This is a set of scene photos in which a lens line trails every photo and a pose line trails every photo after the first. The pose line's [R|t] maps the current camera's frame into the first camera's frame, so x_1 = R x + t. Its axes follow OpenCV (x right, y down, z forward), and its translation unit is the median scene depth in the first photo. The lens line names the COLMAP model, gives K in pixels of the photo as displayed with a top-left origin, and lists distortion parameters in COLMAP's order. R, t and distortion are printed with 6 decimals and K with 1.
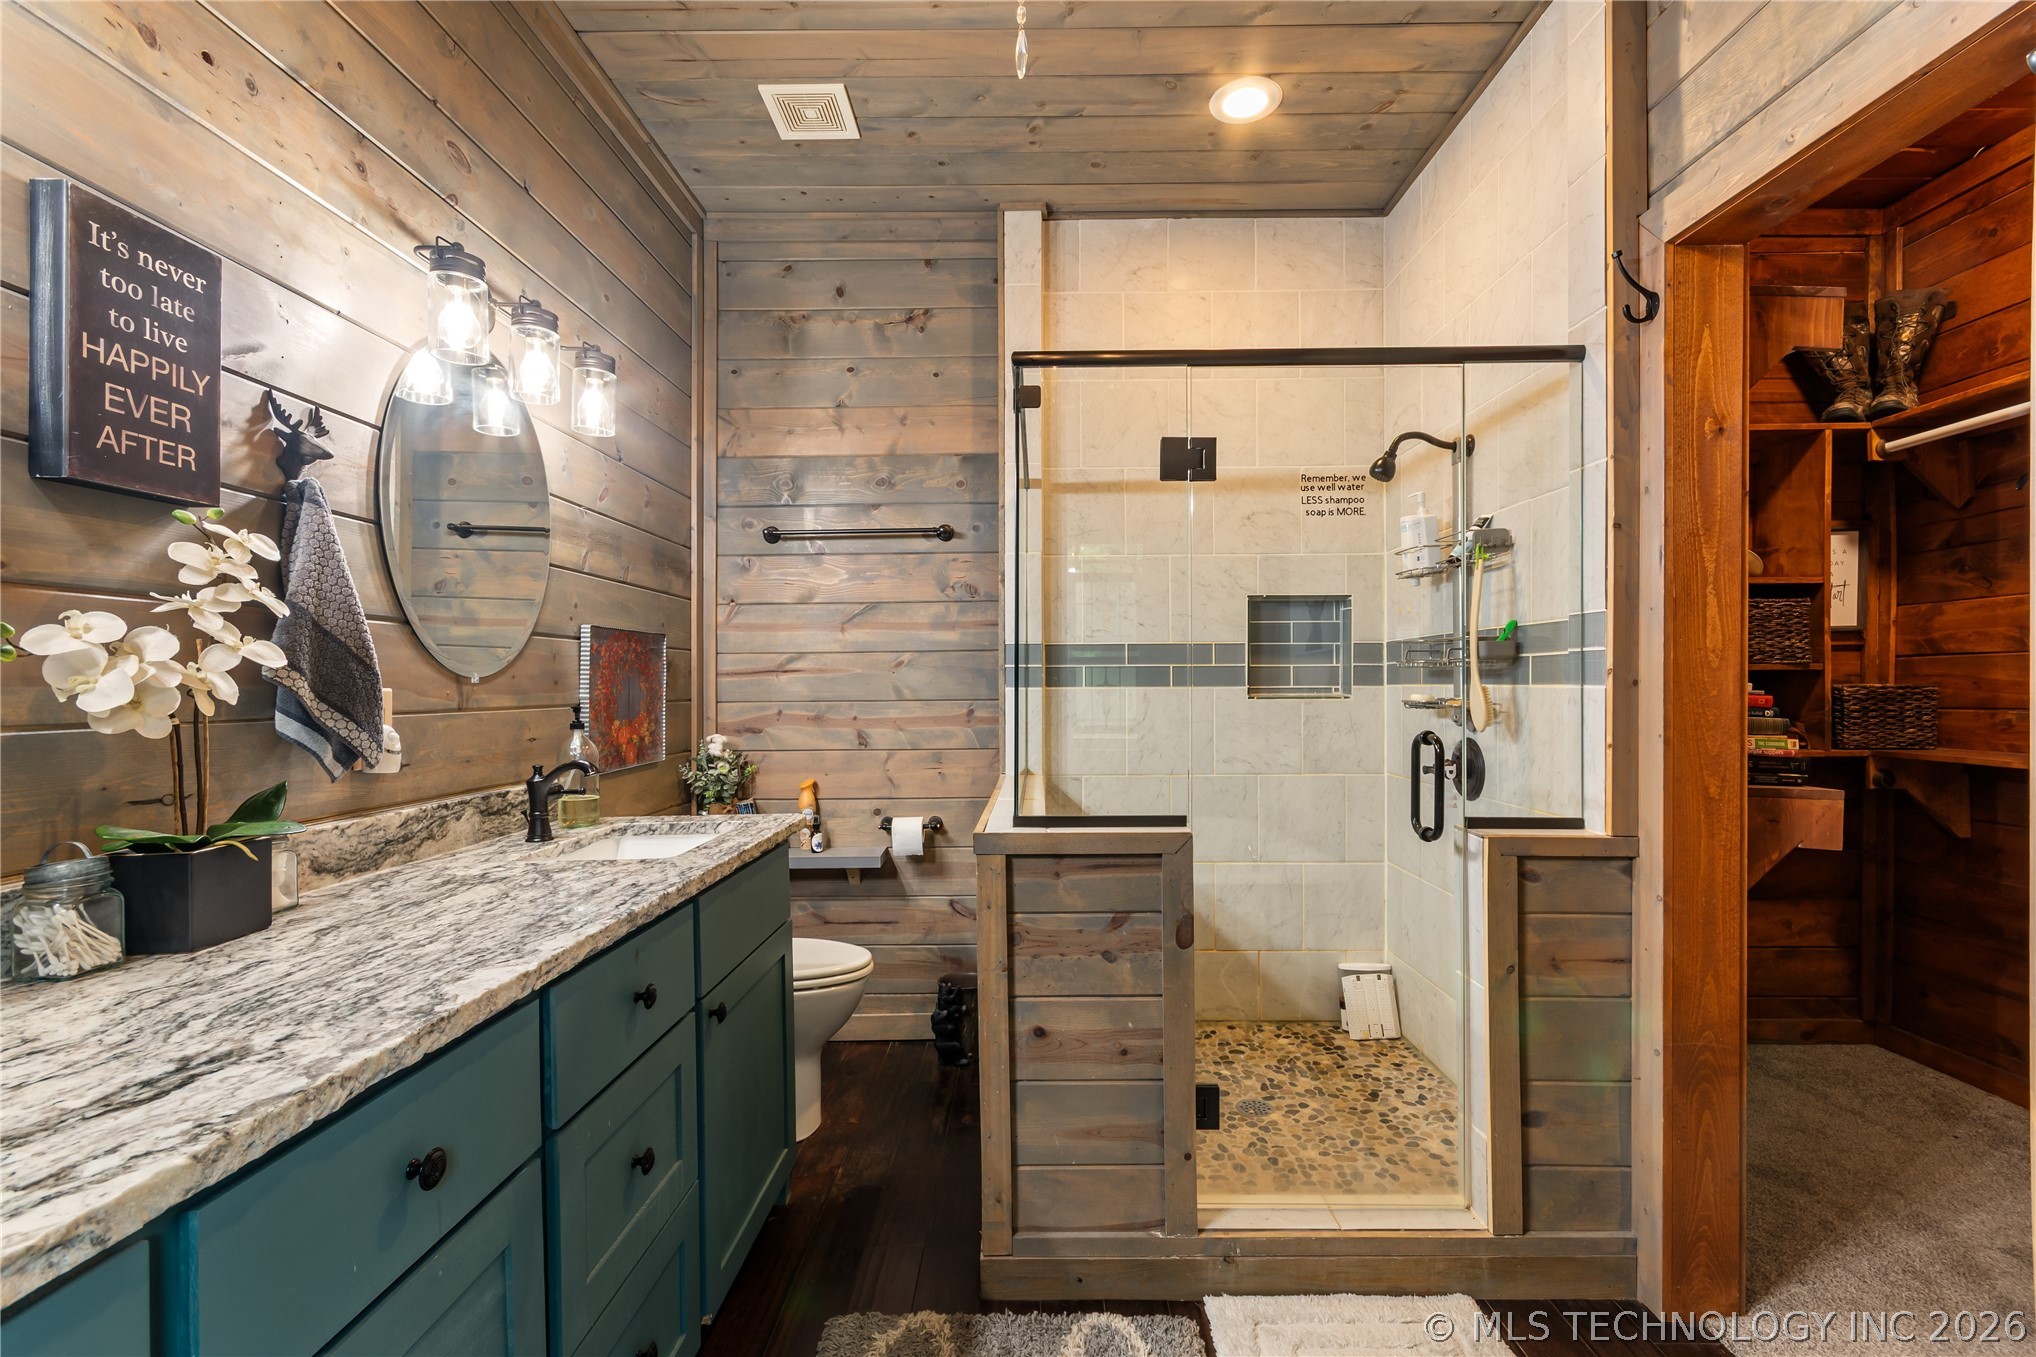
lens RADIAL K [[906.5, 0, 1035.0], [0, 906.5, 678.8], [0, 0, 1]] dist [0.004511, -0.000913]
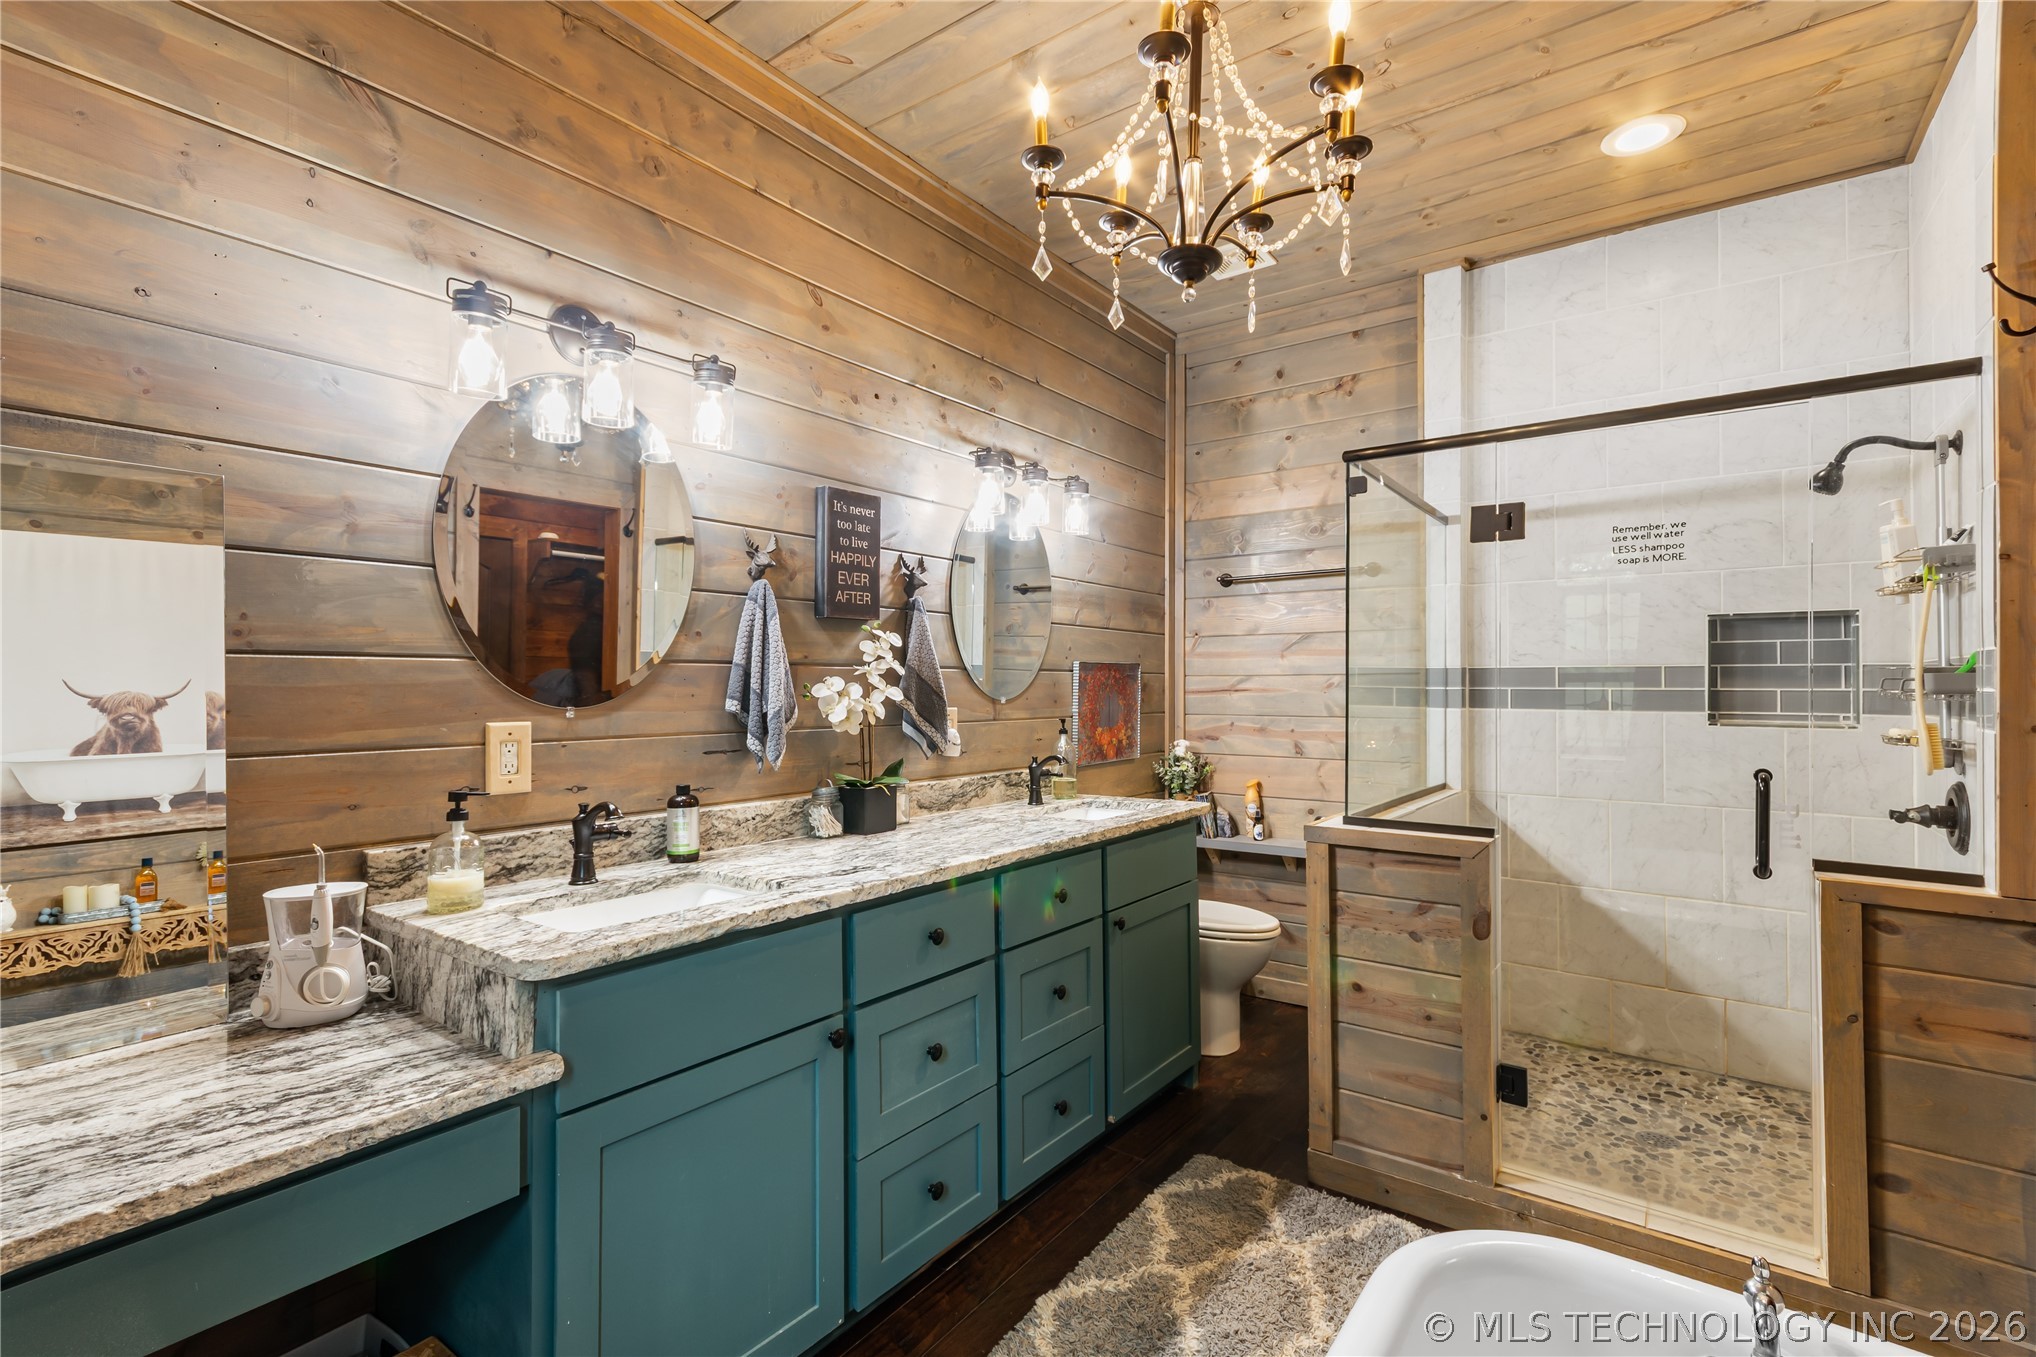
lens RADIAL K [[906.5, 0, 1012.5], [0, 906.5, 675.0], [0, 0, 1]] dist [0.004511, -0.000913]
pose [[0.812274, 0.000490, -0.583275, 0.343984], [-0.004281, 0.999978, -0.005121, -0.038234], [0.583260, 0.006656, 0.812258, -0.307073]]
